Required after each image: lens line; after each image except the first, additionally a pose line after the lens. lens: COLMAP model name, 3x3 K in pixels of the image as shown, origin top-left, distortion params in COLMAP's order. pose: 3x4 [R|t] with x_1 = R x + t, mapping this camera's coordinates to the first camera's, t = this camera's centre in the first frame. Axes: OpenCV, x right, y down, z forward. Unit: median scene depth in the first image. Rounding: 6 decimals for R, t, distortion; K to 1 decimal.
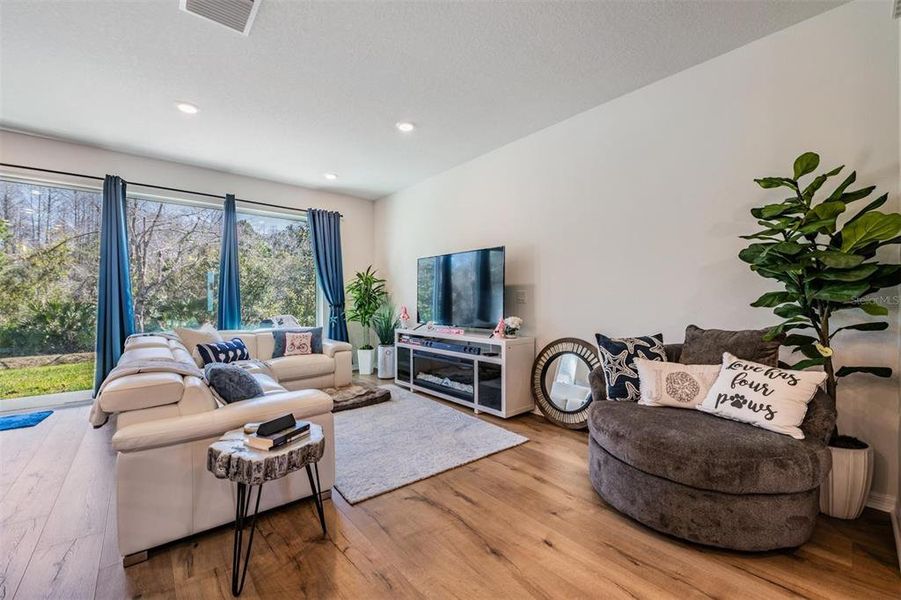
lens RADIAL K [[358.0, 0, 453.3], [0, 358.0, 304.4], [0, 0, 1]] dist [-0.012332, -0.001006]
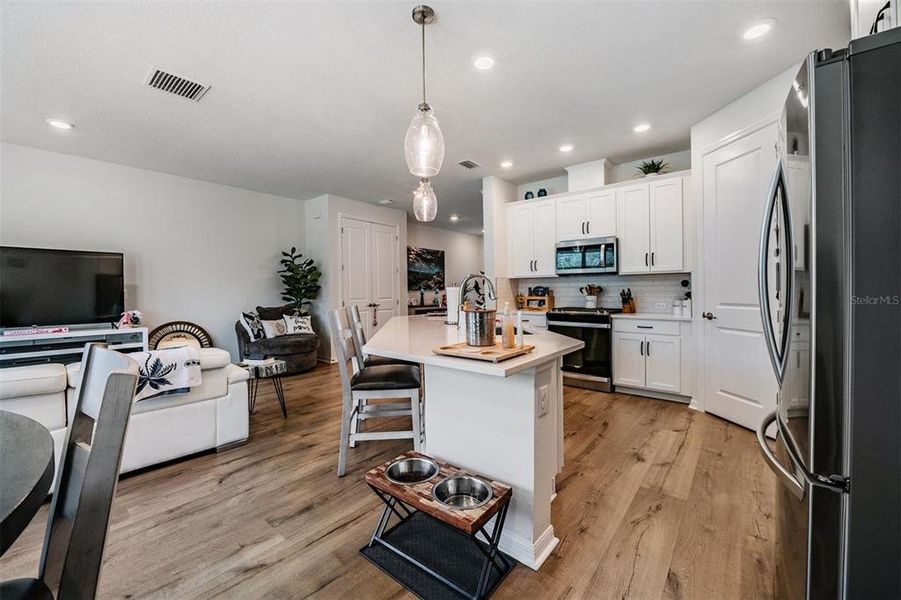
lens RADIAL K [[358.0, 0, 454.1], [0, 358.0, 292.4], [0, 0, 1]] dist [-0.012332, -0.001006]
pose [[-0.173171, 0.001284, 0.984891, -1.383993], [0.018602, 0.999825, 0.001967, -0.011816], [-0.984716, 0.018661, -0.173164, 0.107814]]
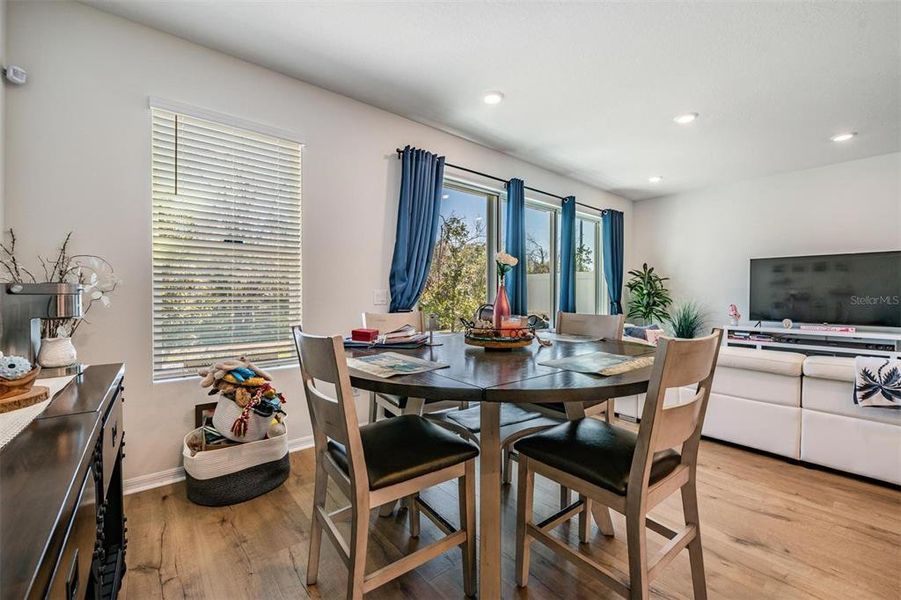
lens RADIAL K [[358.0, 0, 448.9], [0, 358.0, 296.8], [0, 0, 1]] dist [-0.012332, -0.001006]
pose [[0.999726, 0.005298, -0.022783, -1.375497], [-0.005389, 0.999978, -0.003938, -0.010923], [0.022762, 0.004060, 0.999733, -0.073457]]
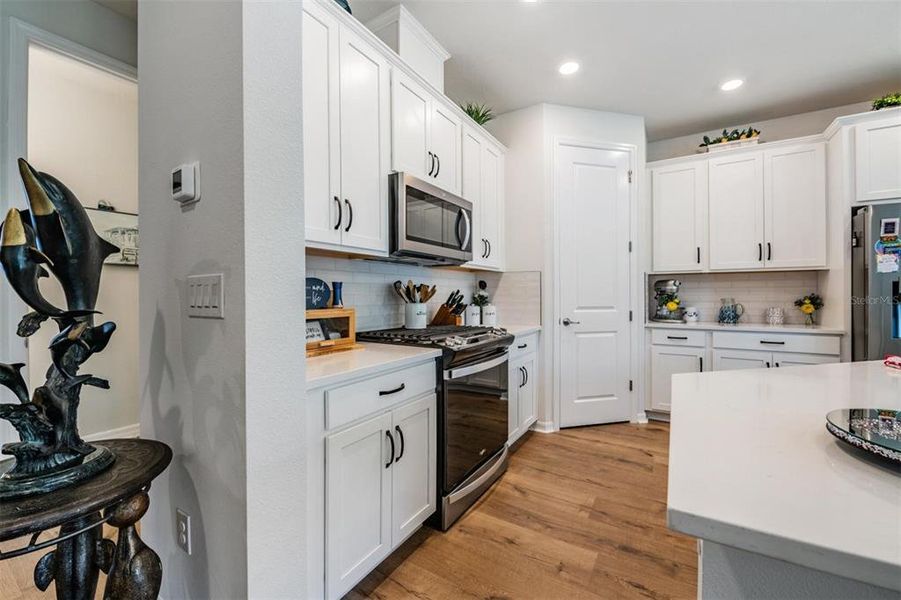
lens RADIAL K [[358.0, 0, 451.9], [0, 358.0, 295.9], [0, 0, 1]] dist [-0.012332, -0.001006]
pose [[-0.956861, 0.006553, -0.290473, 0.117740], [0.001960, 0.999868, 0.016100, -0.011054], [0.290540, 0.014836, -0.956748, 0.015880]]
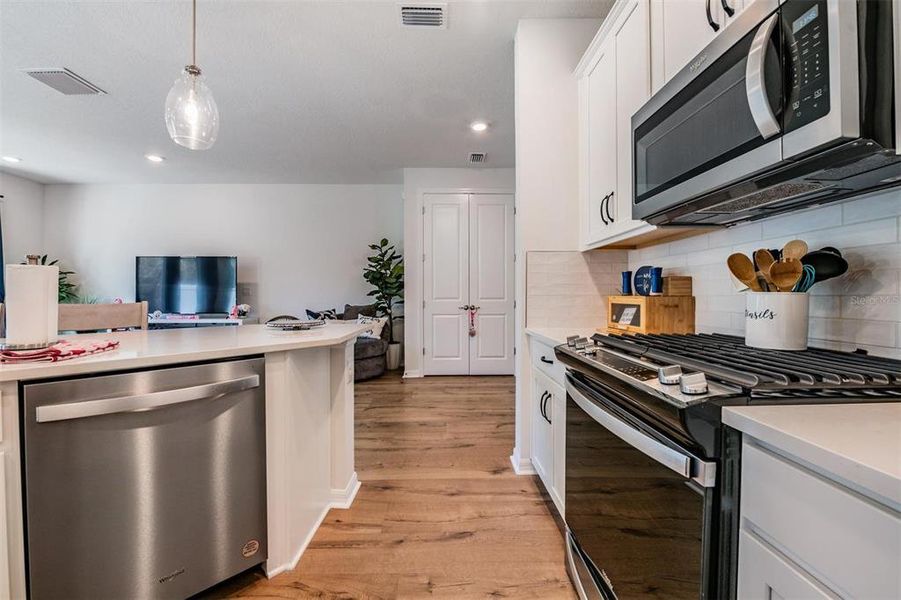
lens RADIAL K [[358.0, 0, 452.9], [0, 358.0, 296.9], [0, 0, 1]] dist [-0.012332, -0.001006]
pose [[0.635583, -0.003822, 0.772023, -0.473087], [0.008692, 0.999960, -0.002206, 0.016249], [-0.771984, 0.008112, 0.635590, -0.693245]]
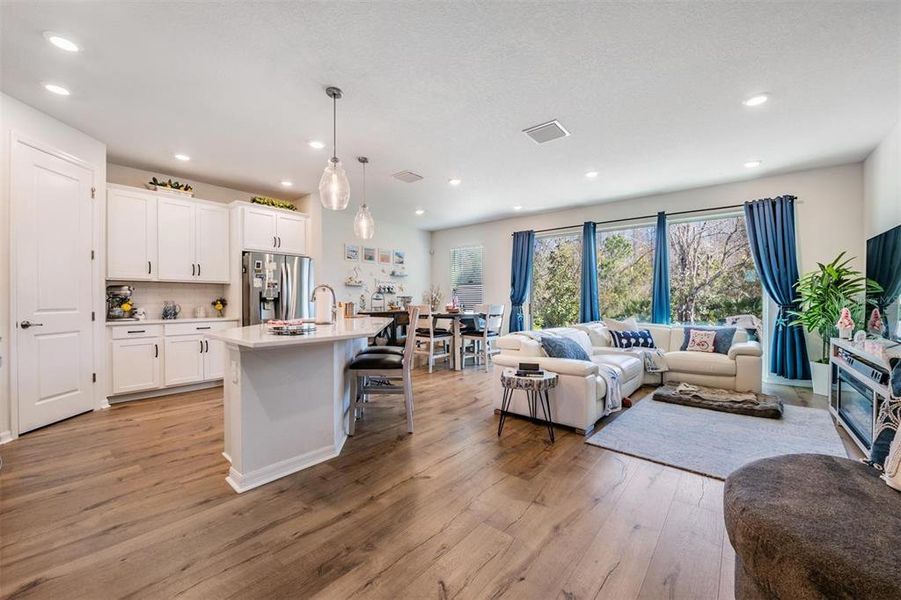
lens RADIAL K [[358.0, 0, 448.3], [0, 358.0, 298.7], [0, 0, 1]] dist [-0.012332, -0.001006]
pose [[0.158300, -0.000464, -0.987391, 0.641755], [-0.011536, 0.999931, -0.002320, -0.003609], [0.987324, 0.011758, 0.158284, 0.138303]]
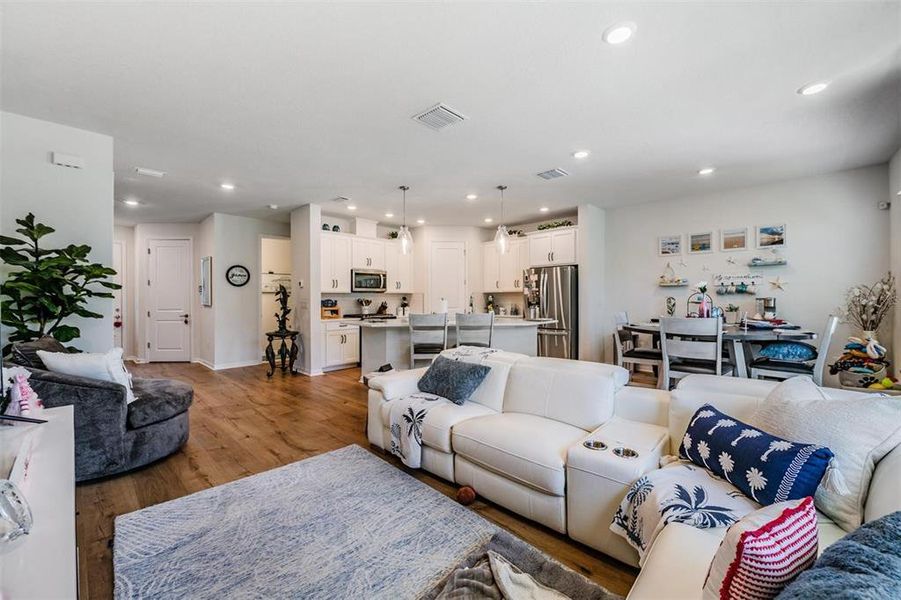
lens RADIAL K [[358.0, 0, 448.9], [0, 358.0, 298.6], [0, 0, 1]] dist [-0.012332, -0.001006]
pose [[-0.995585, 0.010407, -0.093282, -0.339630], [0.009676, 0.999919, 0.008289, -0.043953], [0.093361, 0.007350, -0.995605, 1.577377]]
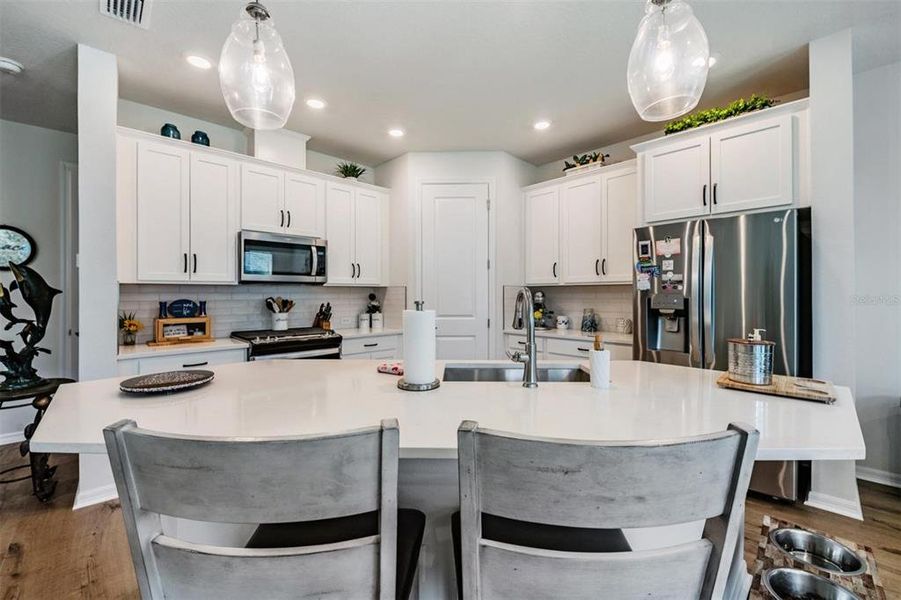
lens RADIAL K [[358.0, 0, 441.9], [0, 358.0, 296.0], [0, 0, 1]] dist [-0.012332, -0.001006]
pose [[-0.999147, 0.007664, -0.040585, -0.466639], [0.007088, 0.999872, 0.014313, -0.046892], [0.040689, 0.014013, -0.999074, 0.384110]]
